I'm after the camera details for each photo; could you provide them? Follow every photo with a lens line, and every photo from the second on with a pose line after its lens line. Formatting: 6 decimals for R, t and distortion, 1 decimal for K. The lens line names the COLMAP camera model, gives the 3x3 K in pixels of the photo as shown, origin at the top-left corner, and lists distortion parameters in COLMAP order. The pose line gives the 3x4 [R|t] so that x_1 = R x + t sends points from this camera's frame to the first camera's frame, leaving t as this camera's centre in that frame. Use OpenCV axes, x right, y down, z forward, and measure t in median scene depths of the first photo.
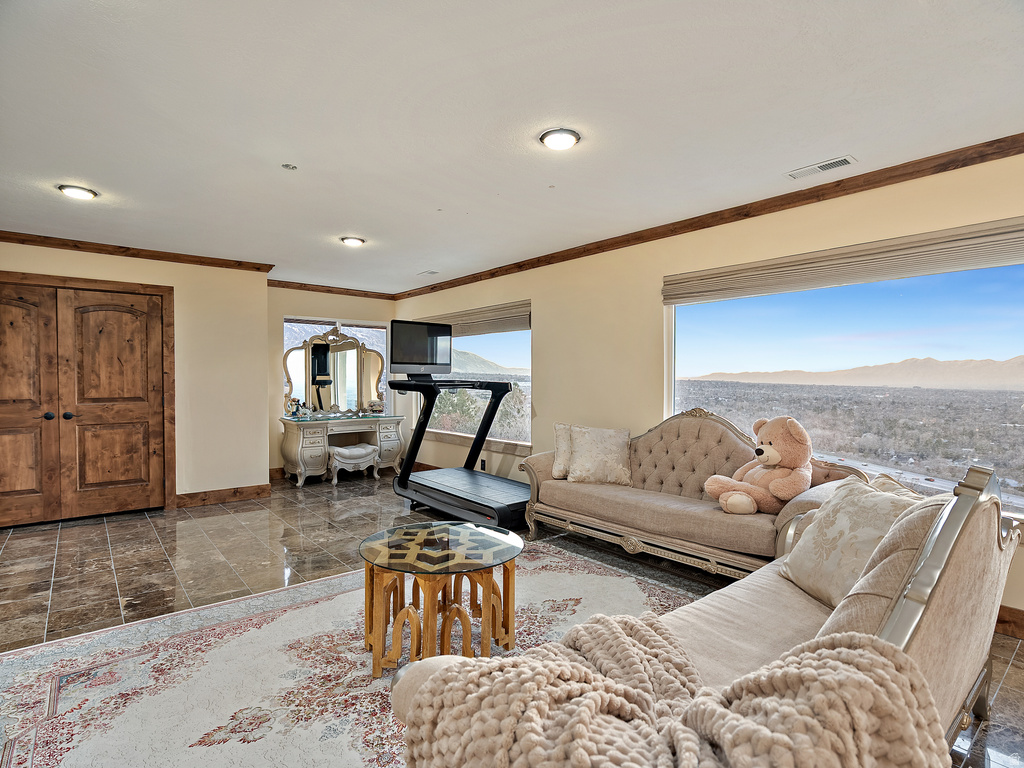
lens RADIAL K [[519.9, 0, 512.0], [0, 519.9, 384.0], [0, 0, 1]] dist [-0.003068, 0.001975]
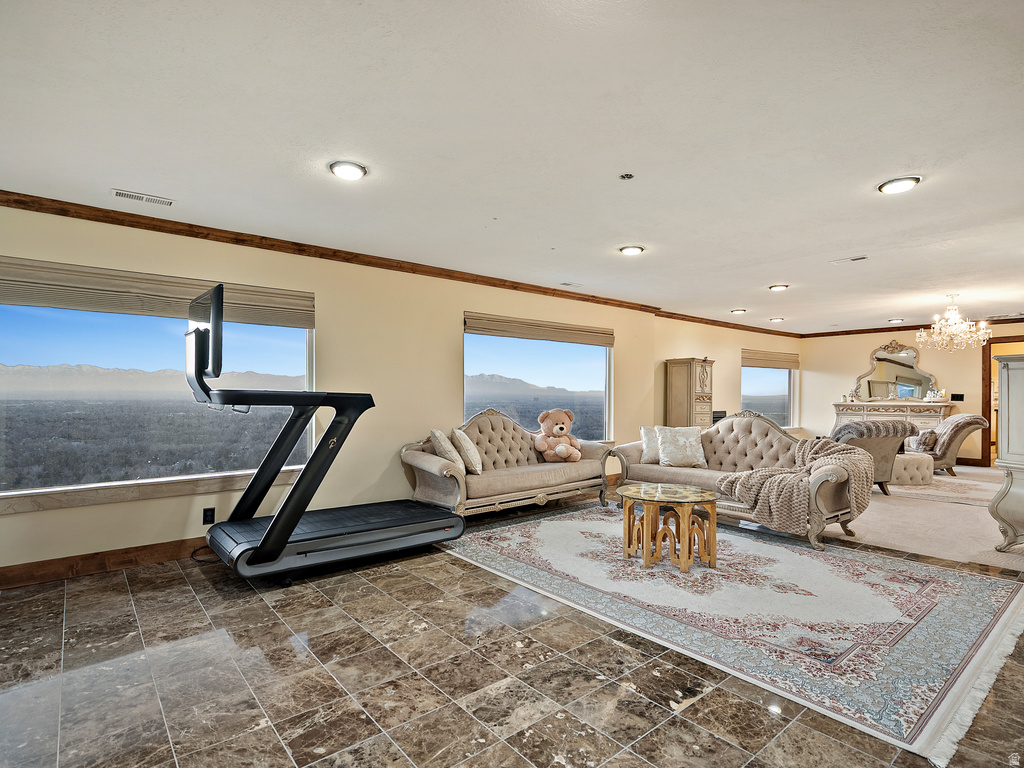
lens RADIAL K [[519.9, 0, 512.0], [0, 519.9, 384.0], [0, 0, 1]] dist [-0.003068, 0.001975]
pose [[0.007586, 0.012832, 0.999889, -1.311402], [0.006991, 0.999893, -0.012885, -0.004452], [-0.999947, 0.007087, 0.007496, 1.102363]]
